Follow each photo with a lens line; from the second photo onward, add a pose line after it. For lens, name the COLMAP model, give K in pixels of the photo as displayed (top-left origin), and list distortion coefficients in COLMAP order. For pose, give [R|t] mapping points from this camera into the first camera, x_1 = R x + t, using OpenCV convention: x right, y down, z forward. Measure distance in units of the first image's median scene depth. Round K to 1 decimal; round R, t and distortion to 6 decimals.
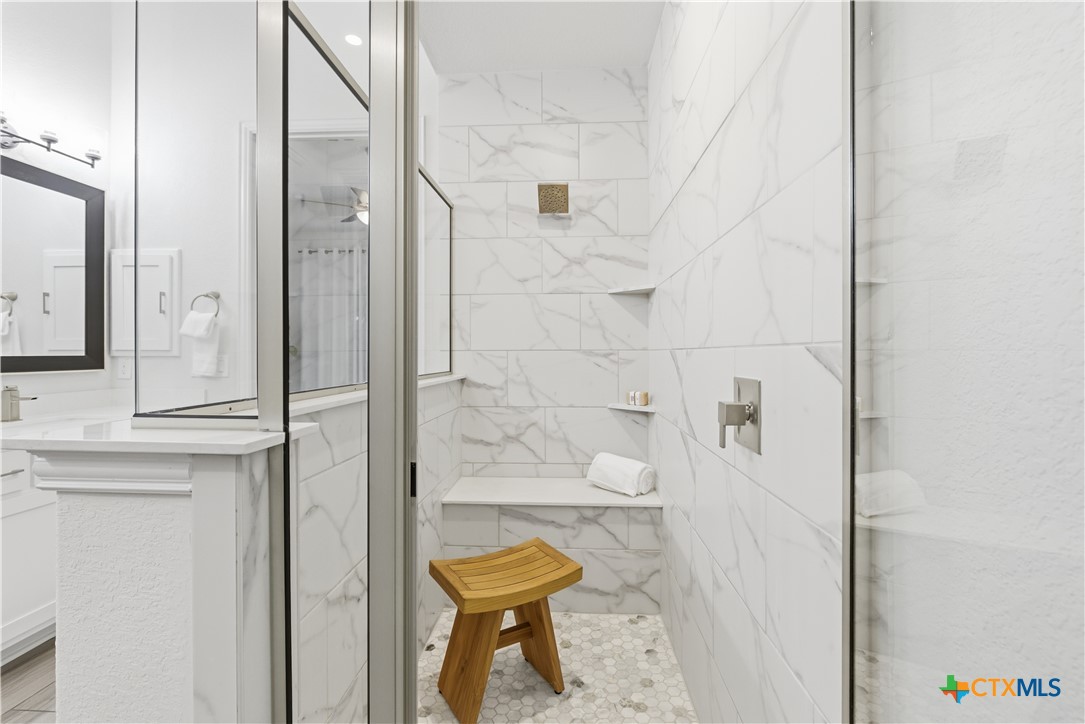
lens RADIAL K [[494.0, 0, 546.7], [0, 494.0, 353.7], [0, 0, 1]] dist [0.000109, -0.000388]
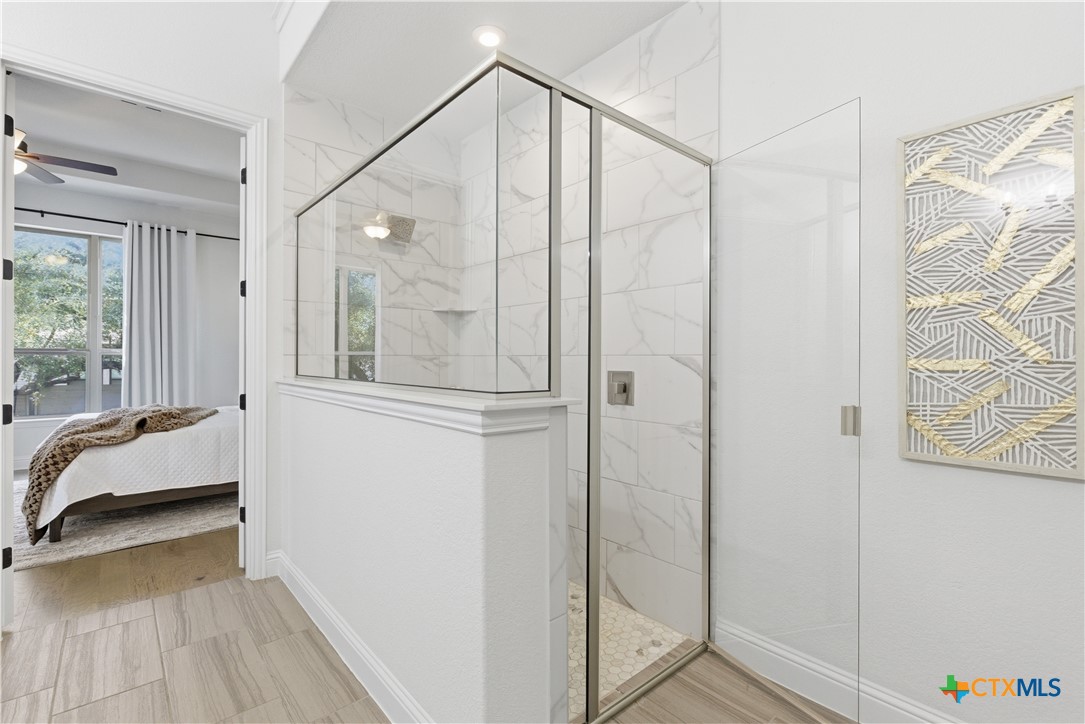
lens RADIAL K [[494.0, 0, 562.0], [0, 494.0, 358.0], [0, 0, 1]] dist [0.000109, -0.000388]
pose [[0.703173, 0.004243, 0.711007, -0.539015], [-0.004182, 0.999990, -0.001832, -0.000232], [-0.711007, -0.001686, 0.703183, -0.120496]]
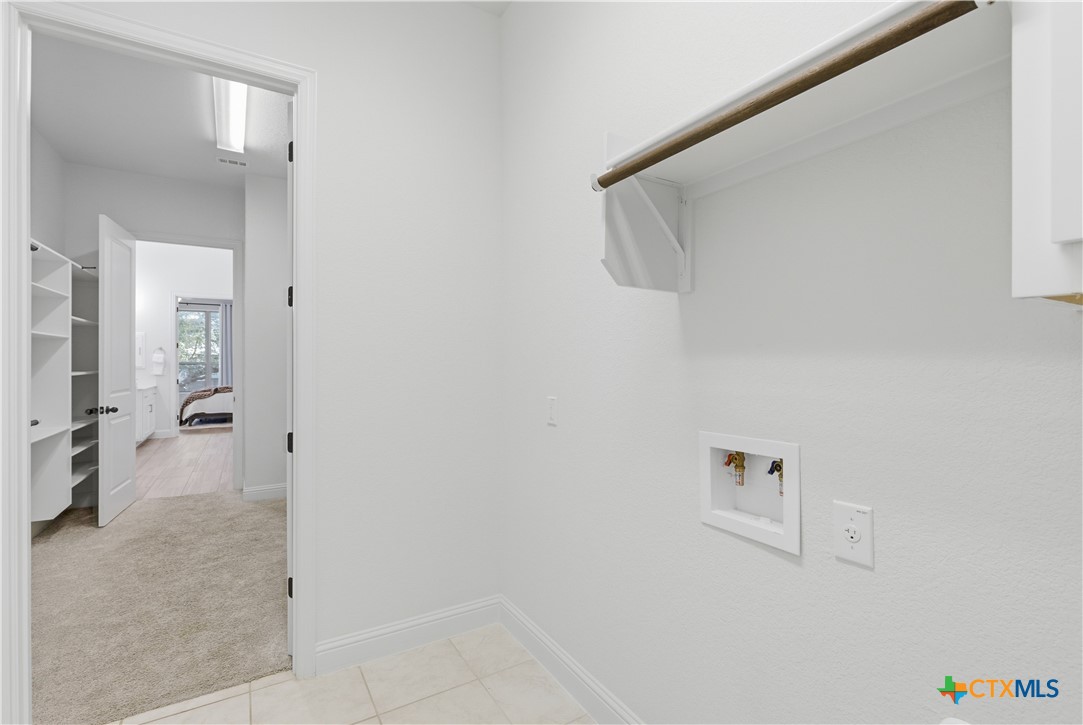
lens RADIAL K [[493.0, 0, 544.2], [0, 493.0, 359.3], [0, 0, 1]] dist [0.000109, -0.000388]
pose [[0.827005, -0.003055, 0.562187, -0.433151], [0.004501, 0.999989, -0.001188, -0.037533], [-0.562177, 0.003513, 0.827010, -2.912942]]
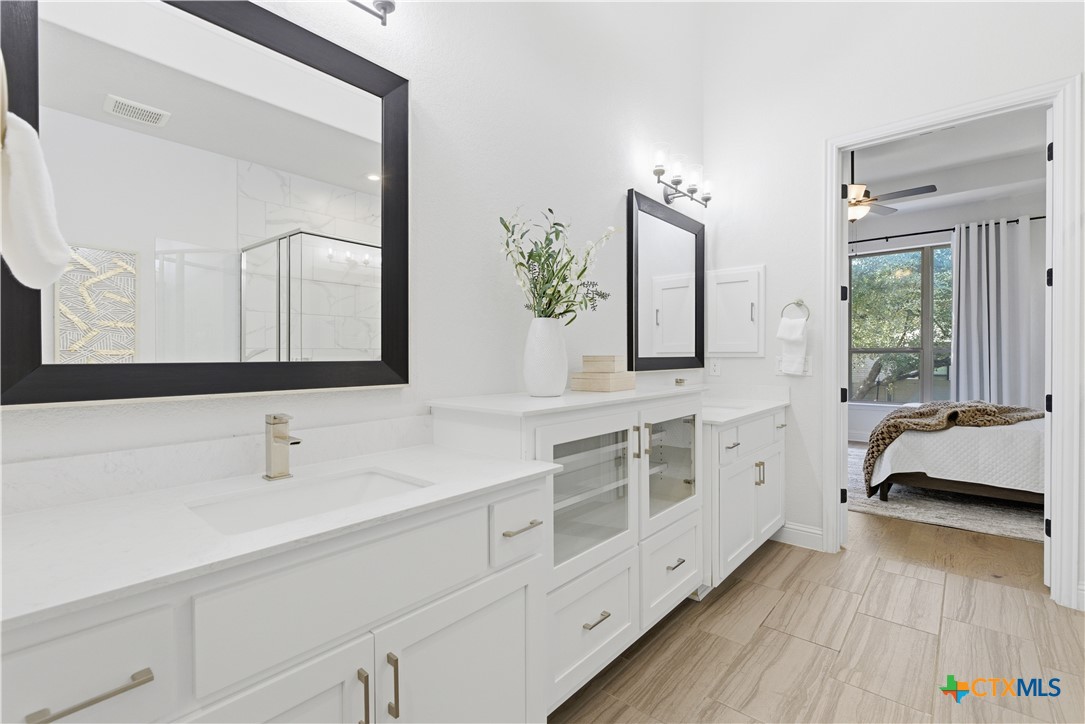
lens RADIAL K [[494.0, 0, 537.4], [0, 494.0, 361.0], [0, 0, 1]] dist [0.000109, -0.000388]
pose [[0.789352, 0.004679, -0.613923, -0.462491], [0.002717, 0.999935, 0.011113, -0.000259], [0.613934, -0.010440, 0.789288, -0.248958]]
